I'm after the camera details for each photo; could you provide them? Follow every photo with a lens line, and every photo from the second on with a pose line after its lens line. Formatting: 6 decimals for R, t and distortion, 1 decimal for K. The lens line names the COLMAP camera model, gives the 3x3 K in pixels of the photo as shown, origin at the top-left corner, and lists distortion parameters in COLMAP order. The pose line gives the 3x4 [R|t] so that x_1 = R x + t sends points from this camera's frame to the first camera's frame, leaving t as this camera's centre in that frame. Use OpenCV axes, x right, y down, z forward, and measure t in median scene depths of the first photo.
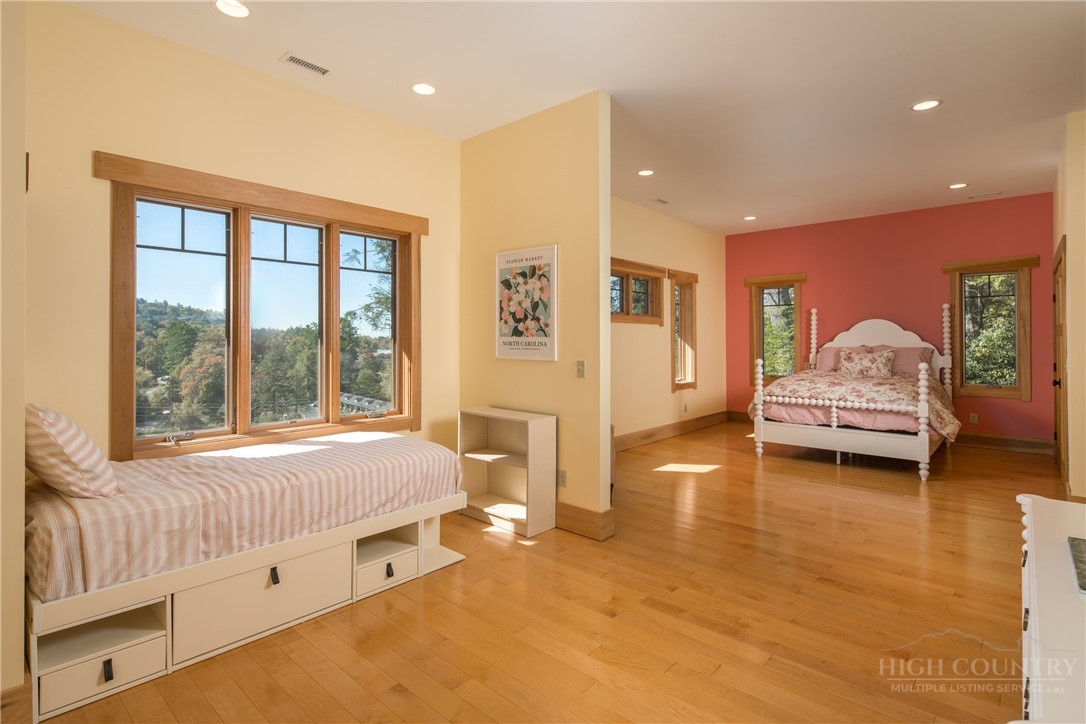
lens RADIAL K [[542.9, 0, 528.8], [0, 542.9, 338.7], [0, 0, 1]] dist [-0.004075, -0.000450]
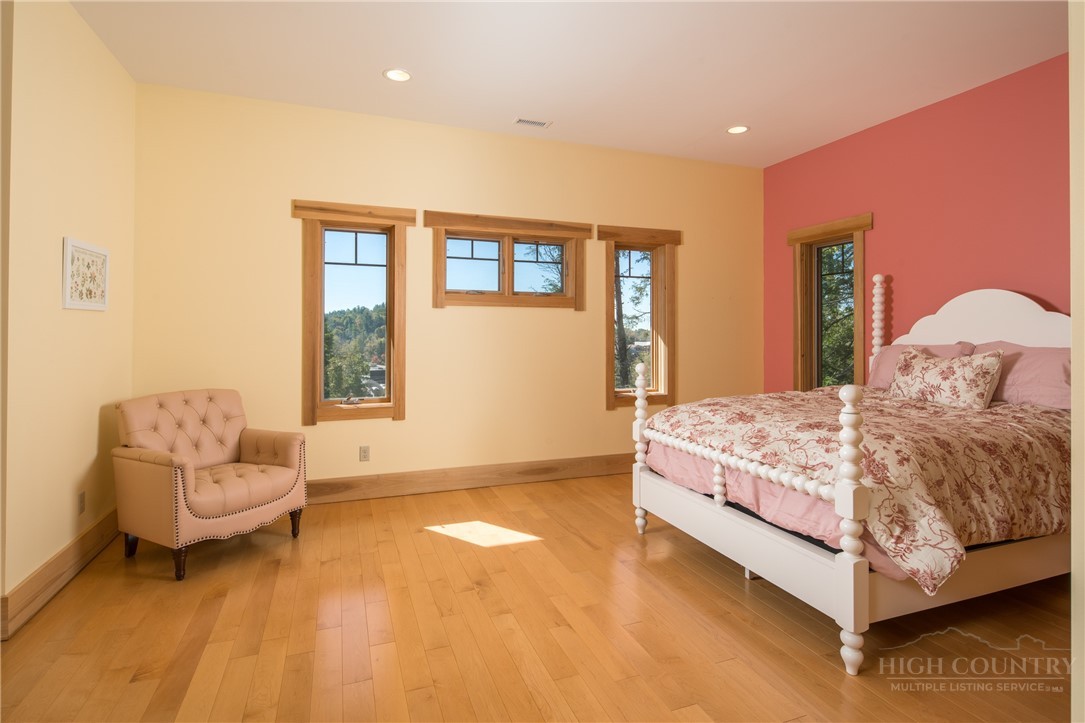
lens RADIAL K [[542.4, 0, 523.3], [0, 542.4, 324.3], [0, 0, 1]] dist [-0.004075, -0.000450]
pose [[0.883928, -0.001777, -0.467620, 0.529398], [-0.003981, 0.999928, -0.011324, 0.003248], [0.467607, 0.011872, 0.883857, 0.392496]]
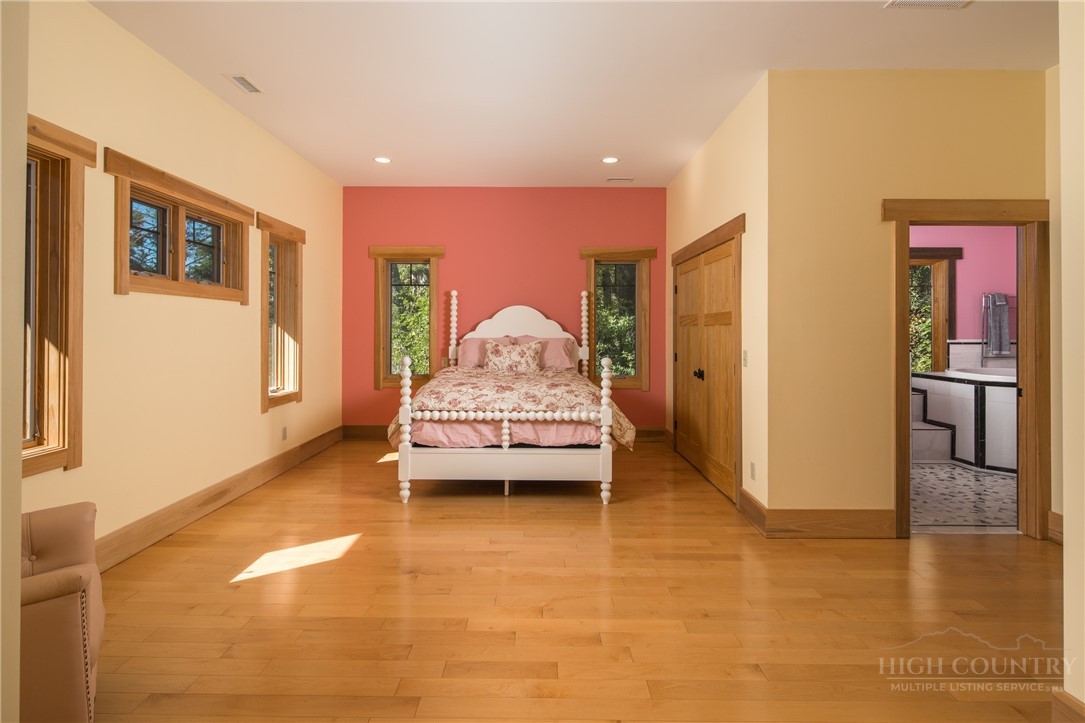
lens RADIAL K [[542.4, 0, 548.0], [0, 542.4, 328.4], [0, 0, 1]] dist [-0.004075, -0.000450]
pose [[0.733104, 0.008105, 0.680068, 0.088831], [-0.007366, 0.999965, -0.003977, 0.003710], [-0.680077, -0.002094, 0.733138, 0.353676]]
